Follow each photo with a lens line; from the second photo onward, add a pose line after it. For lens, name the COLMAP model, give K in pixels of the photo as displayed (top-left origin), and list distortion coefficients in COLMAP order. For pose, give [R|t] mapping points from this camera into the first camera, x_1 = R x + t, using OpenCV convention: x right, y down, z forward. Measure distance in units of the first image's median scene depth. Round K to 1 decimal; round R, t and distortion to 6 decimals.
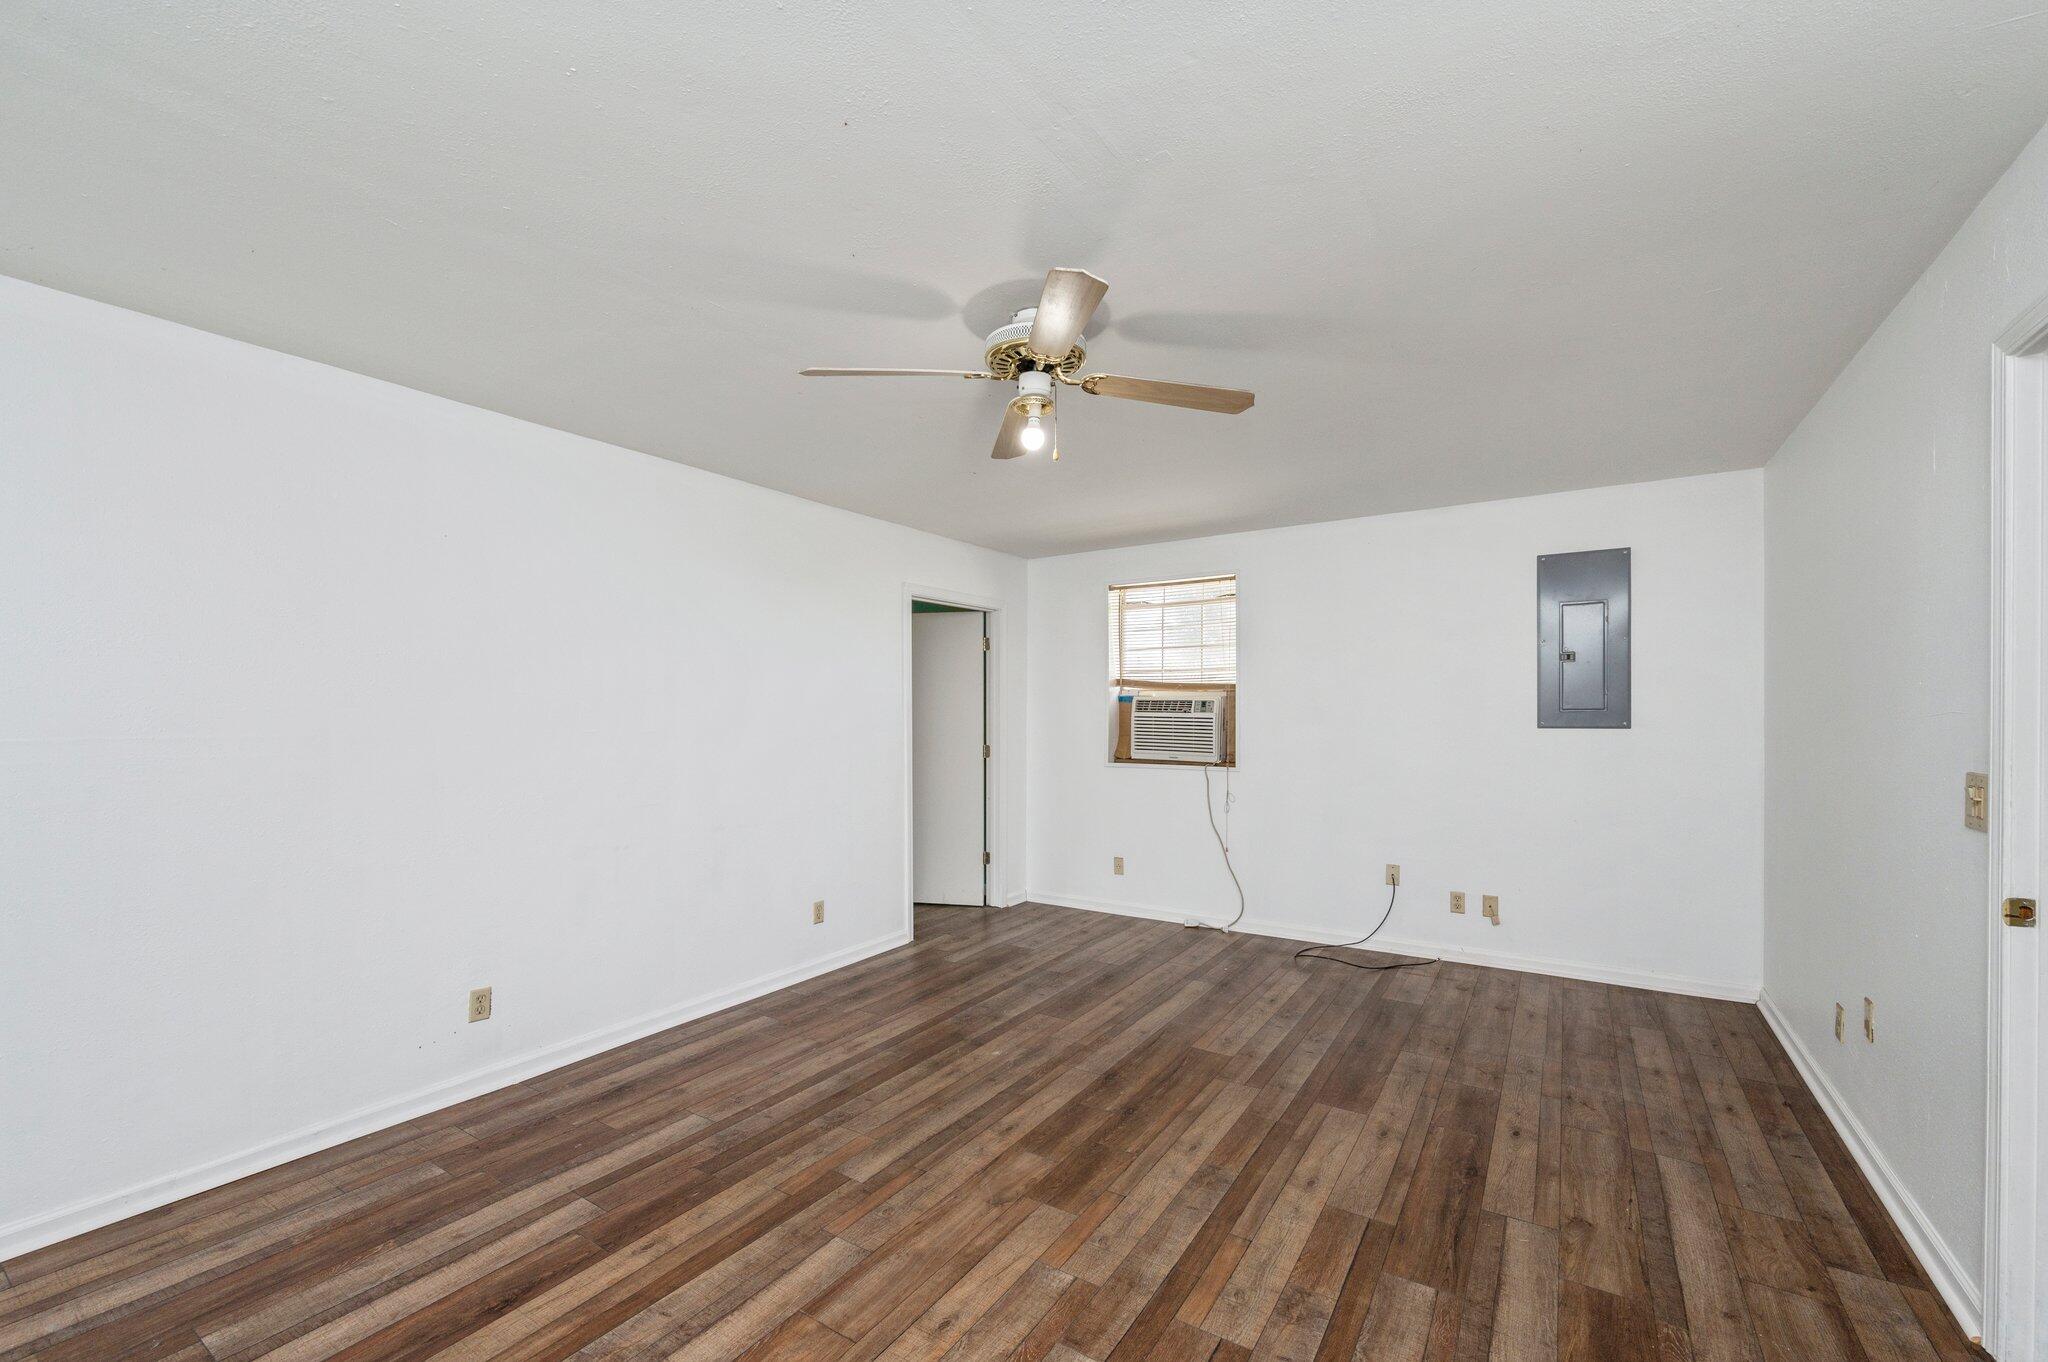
lens RADIAL K [[829.3, 0, 1025.9], [0, 829.3, 696.6], [0, 0, 1]] dist [-0.012327, 0.000213]
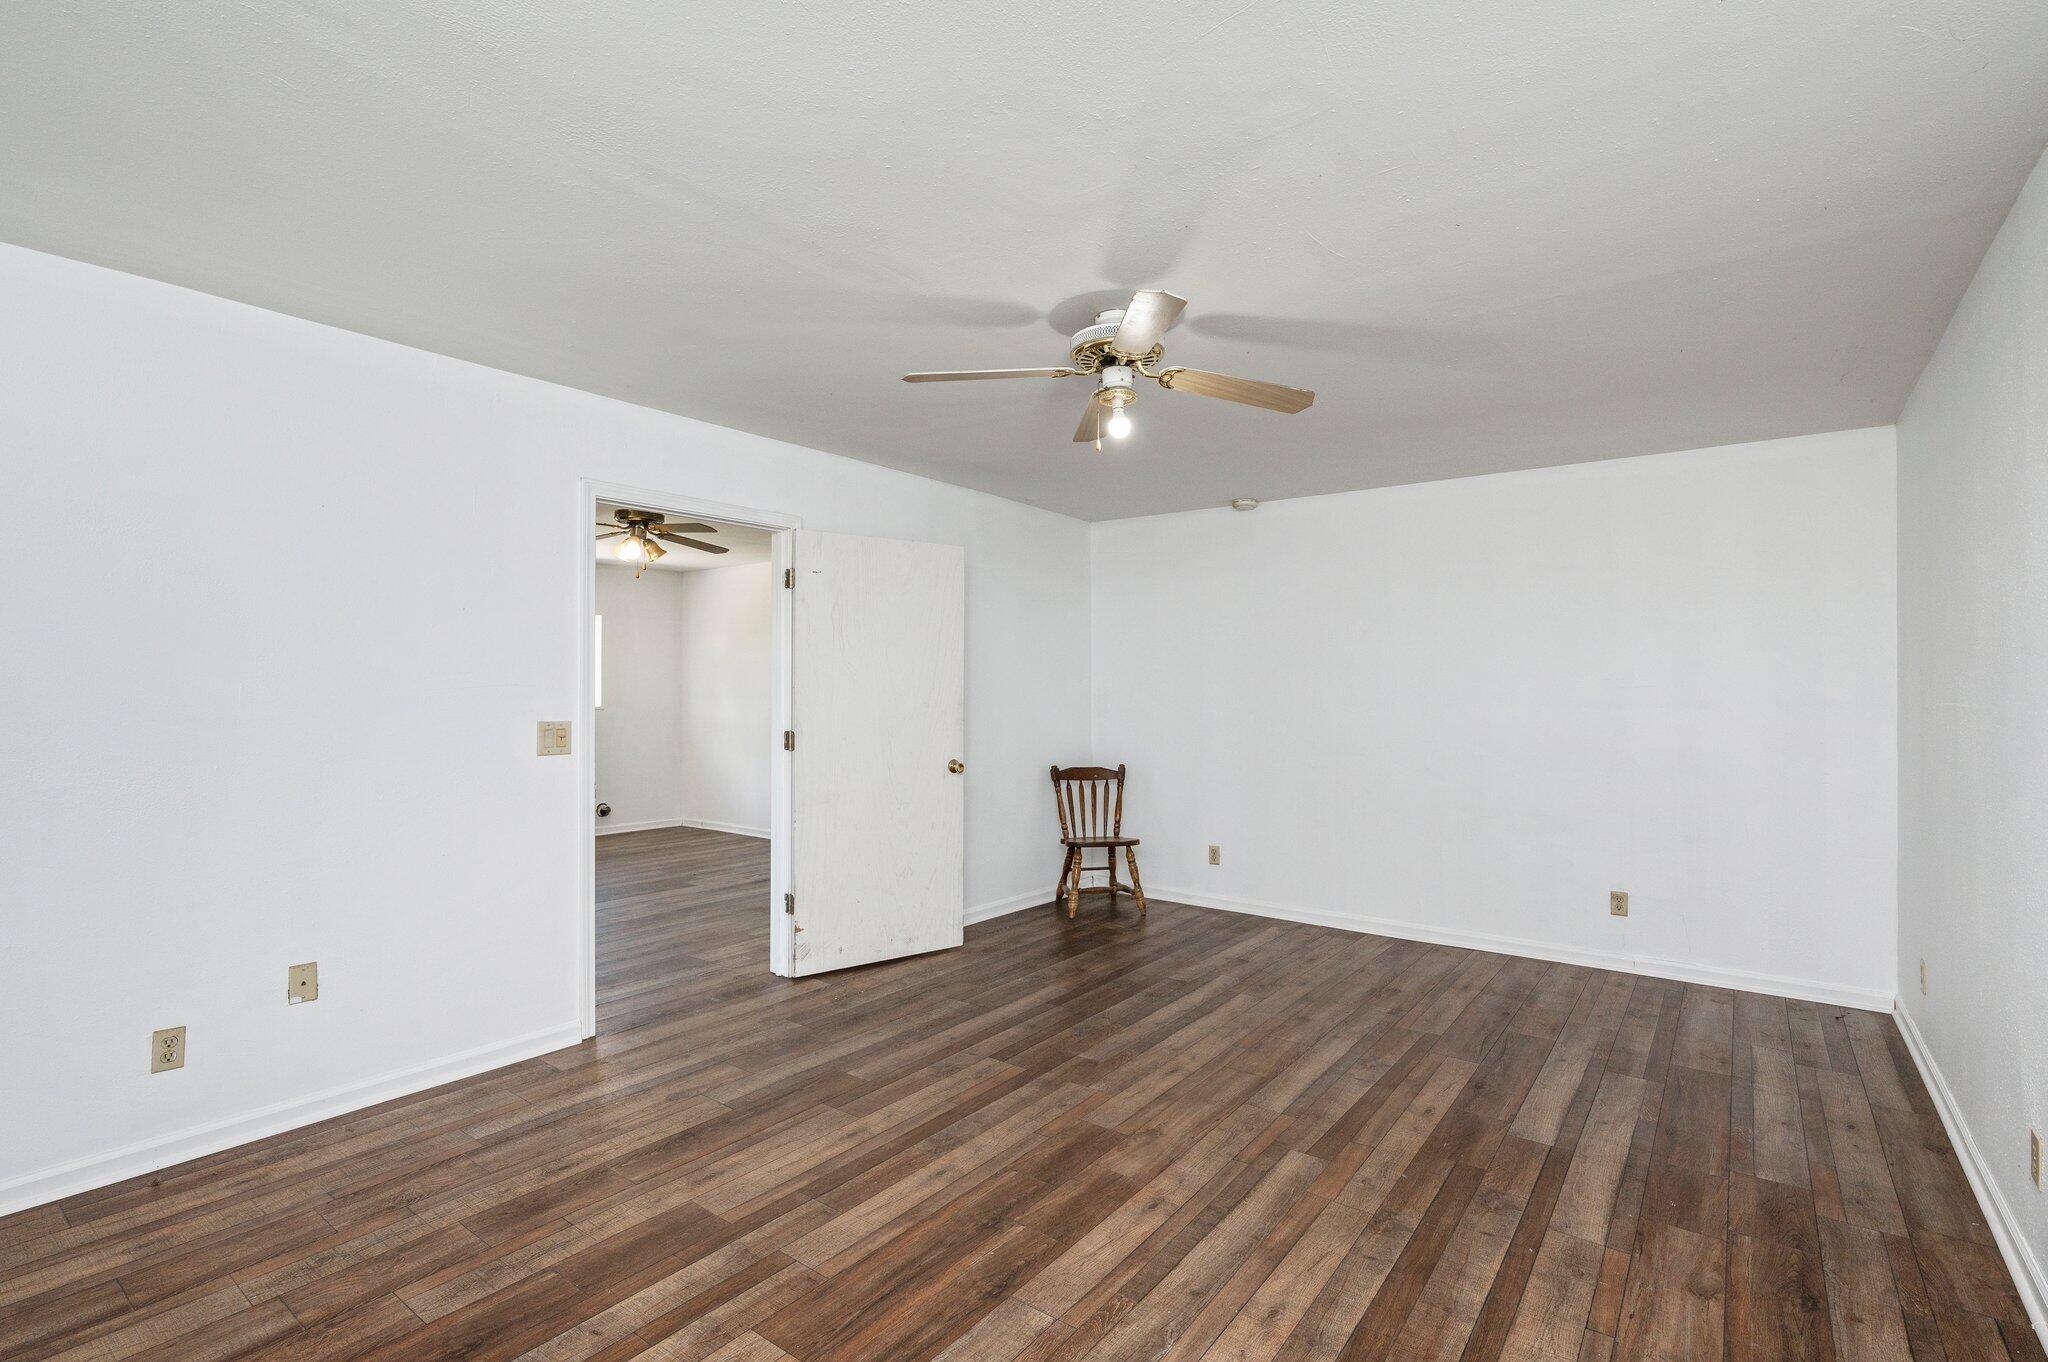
lens RADIAL K [[935.9, 0, 1022.7], [0, 935.9, 688.4], [0, 0, 1]] dist [-0.015995, -0.000112]
pose [[-0.997253, 0.002201, 0.074043, 0.039795], [0.000597, 0.999765, -0.021679, 0.047308], [-0.074074, -0.021575, -0.997019, 2.034806]]
